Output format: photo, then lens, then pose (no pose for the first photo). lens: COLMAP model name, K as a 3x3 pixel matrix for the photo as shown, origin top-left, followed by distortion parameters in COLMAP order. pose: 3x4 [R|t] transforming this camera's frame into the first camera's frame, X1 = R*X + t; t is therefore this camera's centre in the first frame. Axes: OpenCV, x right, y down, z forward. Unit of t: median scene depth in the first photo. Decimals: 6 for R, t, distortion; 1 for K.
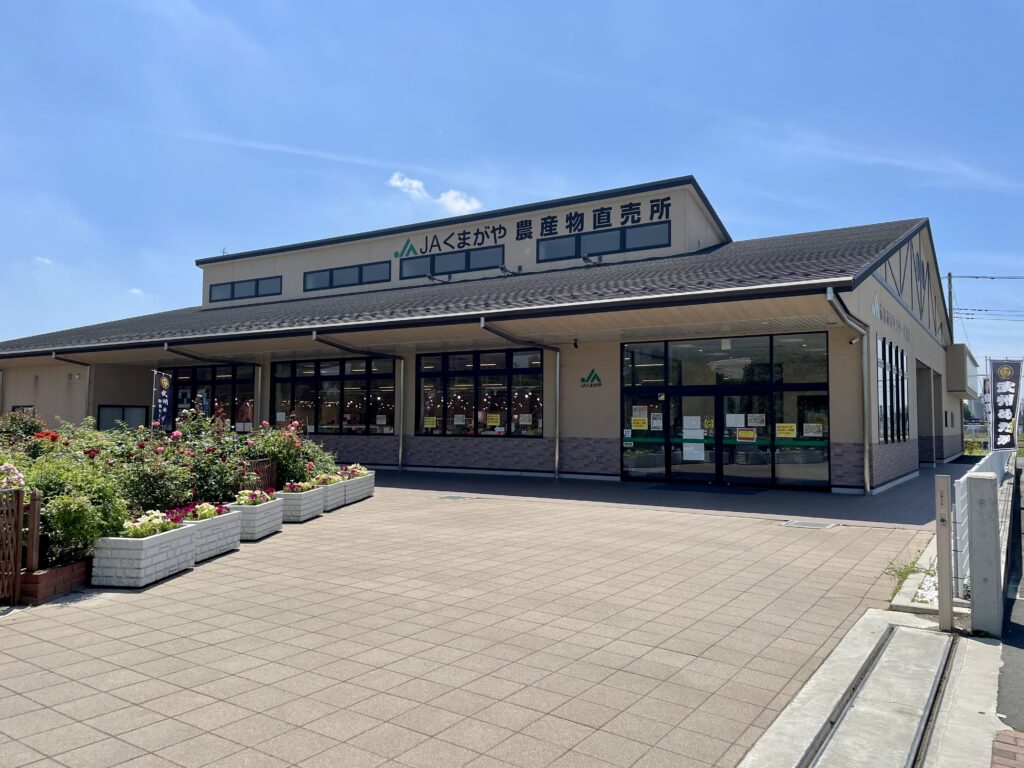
lens RADIAL K [[747.8, 0, 512.0], [0, 747.8, 384.0], [0, 0, 1]] dist [0.067028, -0.000358]
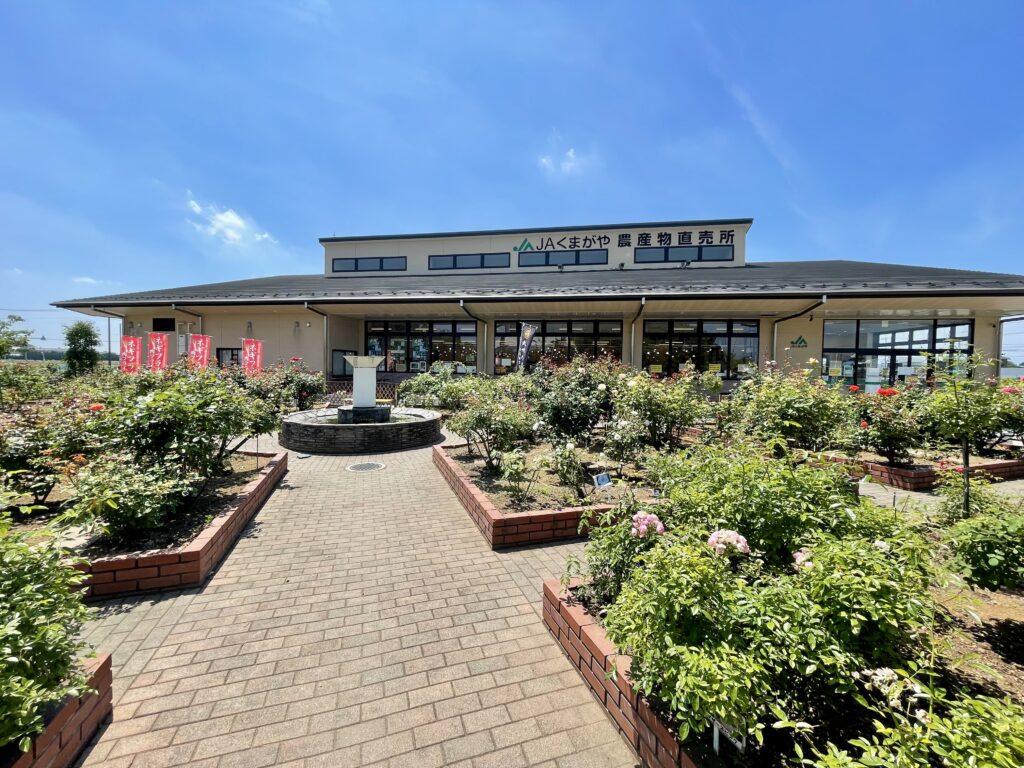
lens RADIAL K [[402.2, 0, 512.0], [0, 402.2, 384.0], [0, 0, 1]] dist [-0.000473, -0.000086]
pose [[0.934156, -0.005161, 0.356826, -0.475955], [-0.030941, 0.994959, 0.095393, 0.011688], [-0.355520, -0.100153, 0.929287, 0.292232]]
